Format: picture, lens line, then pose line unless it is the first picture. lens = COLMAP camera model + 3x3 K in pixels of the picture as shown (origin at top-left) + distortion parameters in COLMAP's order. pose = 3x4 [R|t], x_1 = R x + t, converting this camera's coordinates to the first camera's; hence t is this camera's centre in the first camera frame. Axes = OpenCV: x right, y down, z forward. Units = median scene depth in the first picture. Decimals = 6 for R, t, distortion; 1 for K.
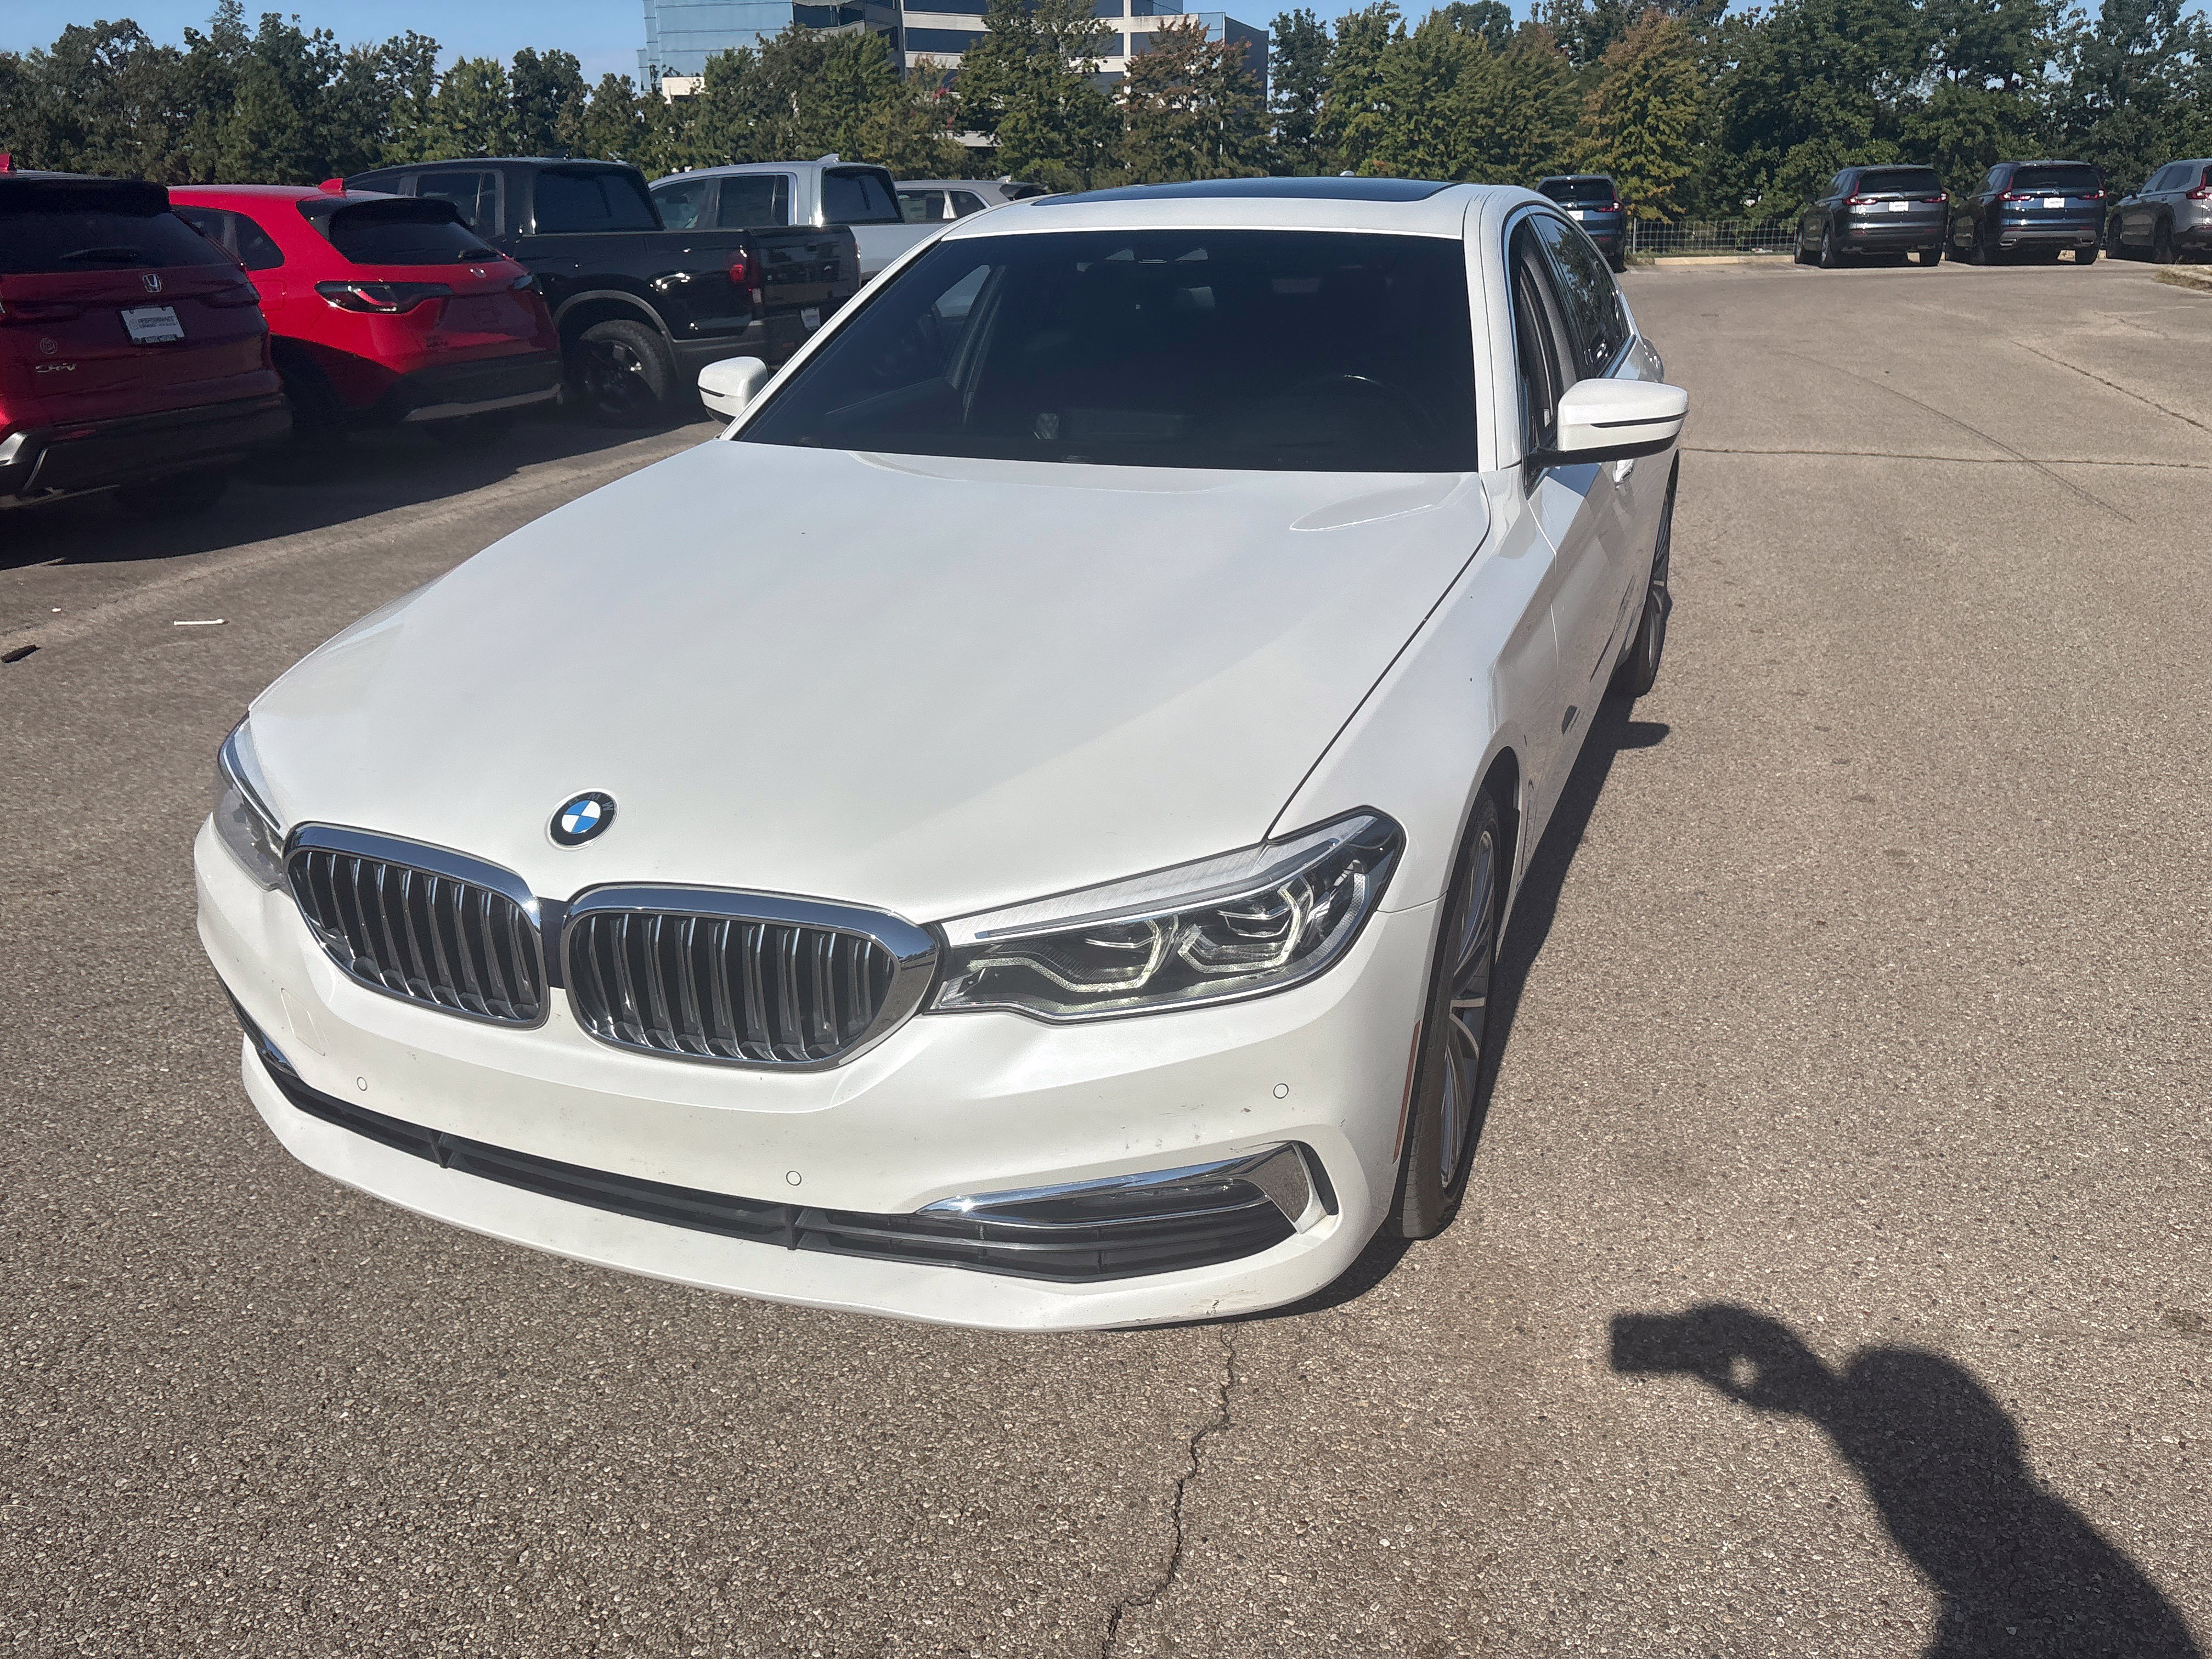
lens RADIAL K [[1681.6, 0, 1120.0], [0, 1681.6, 813.2], [0, 0, 1]] dist [0.055765, -0.055083]
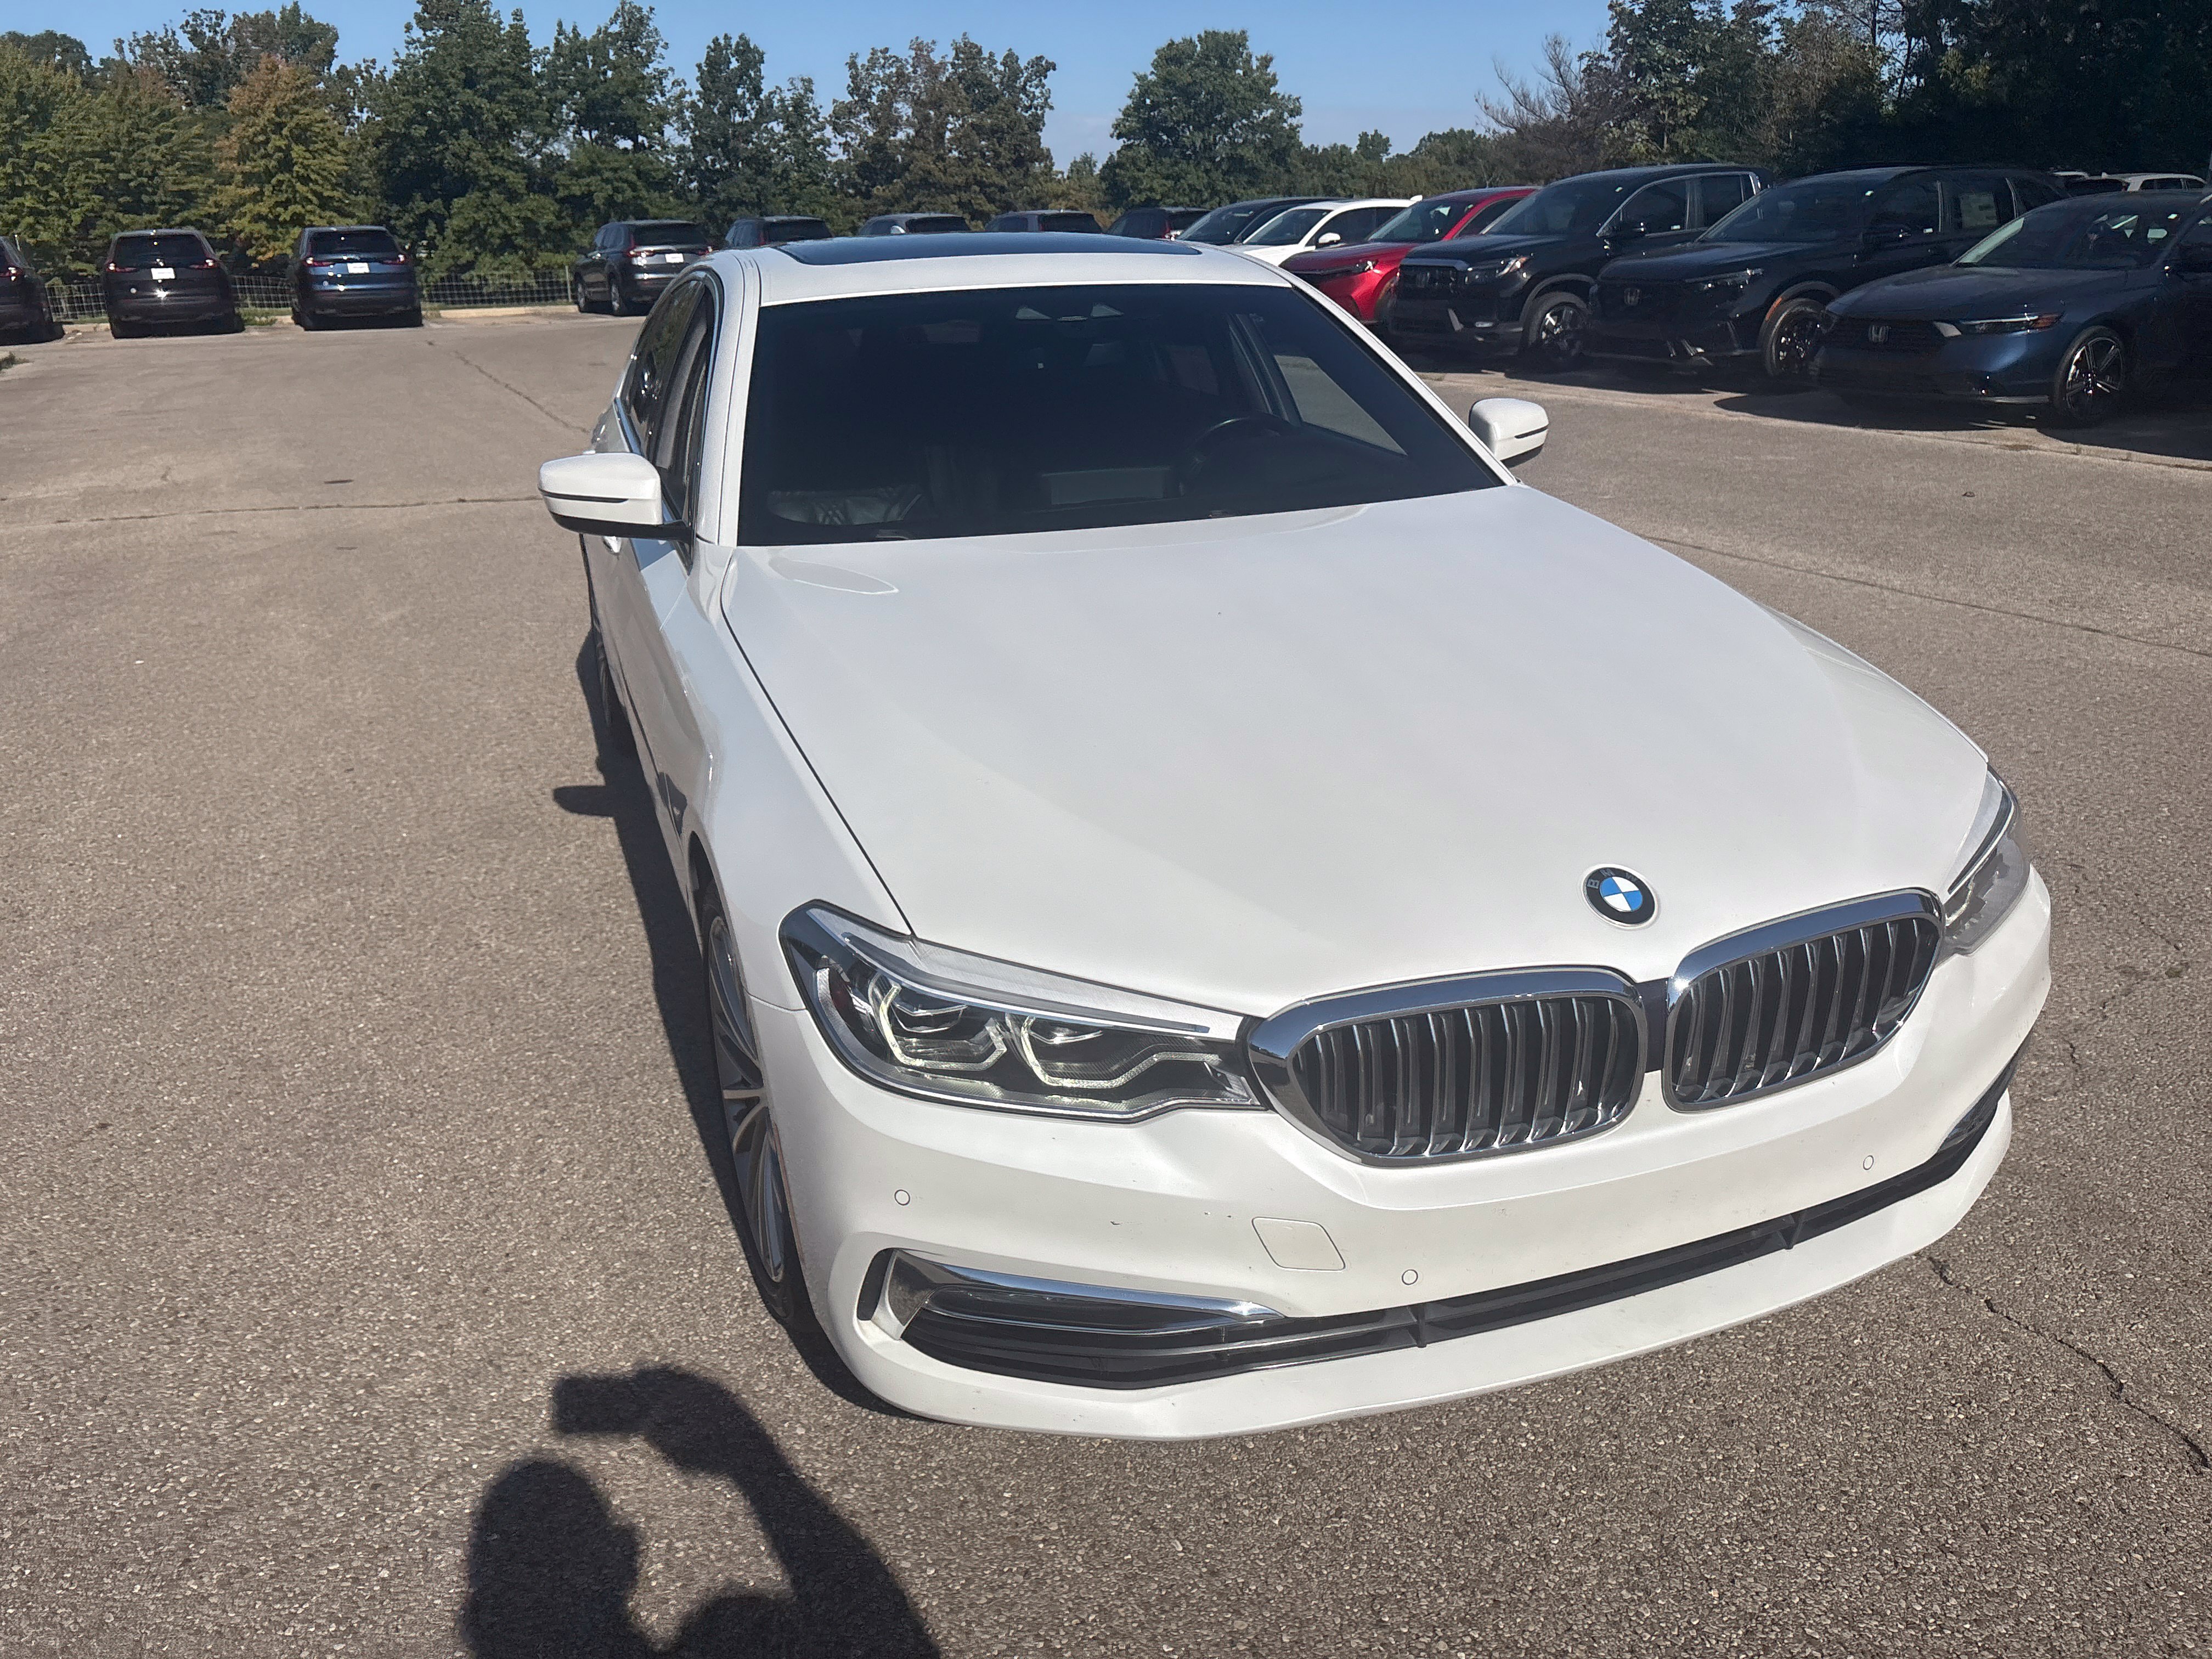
lens RADIAL K [[1681.6, 0, 1125.5], [0, 1681.6, 824.5], [0, 0, 1]] dist [0.055765, -0.055083]
pose [[0.739919, -0.227772, 0.632961, -0.346679], [0.241030, 0.968226, 0.066657, -0.051634], [-0.628032, 0.103242, 0.771309, 0.134031]]
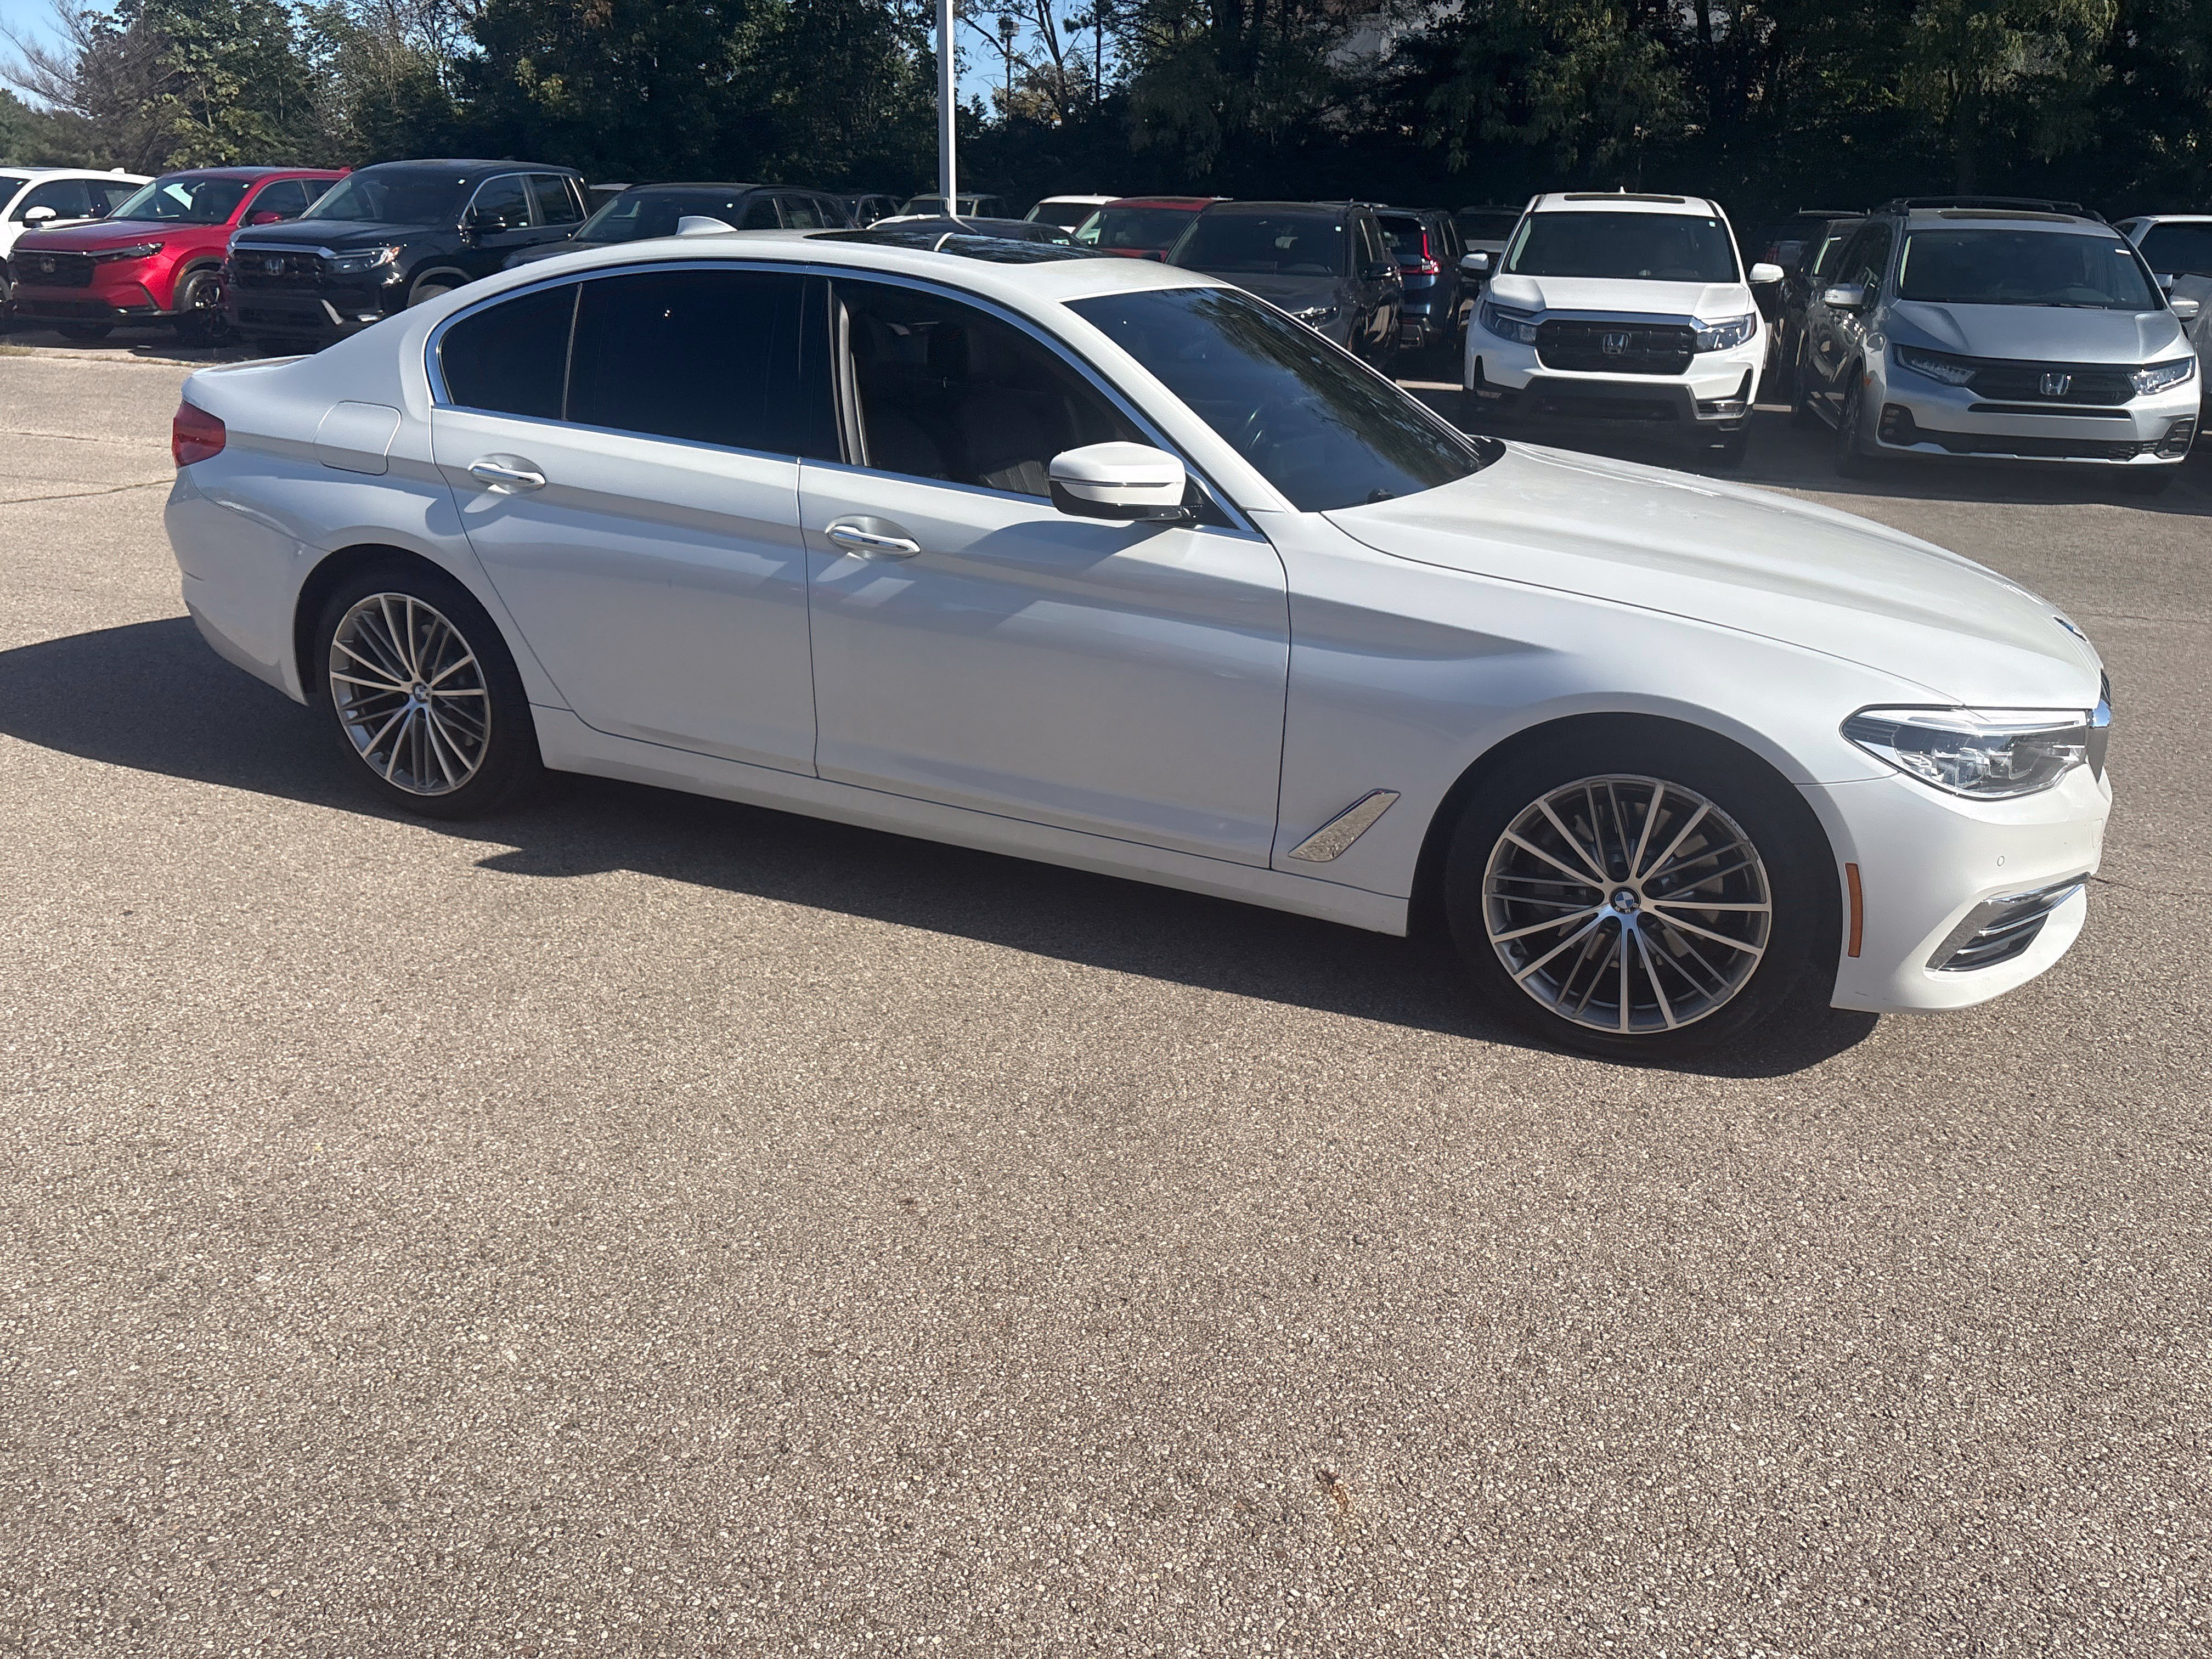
lens RADIAL K [[1681.6, 0, 1119.9], [0, 1681.6, 849.5], [0, 0, 1]] dist [0.055765, -0.055083]
pose [[0.015067, -0.333713, 0.942554, -0.652029], [0.314158, 0.896504, 0.312387, -0.206136], [-0.949251, 0.291404, 0.118346, 0.559979]]
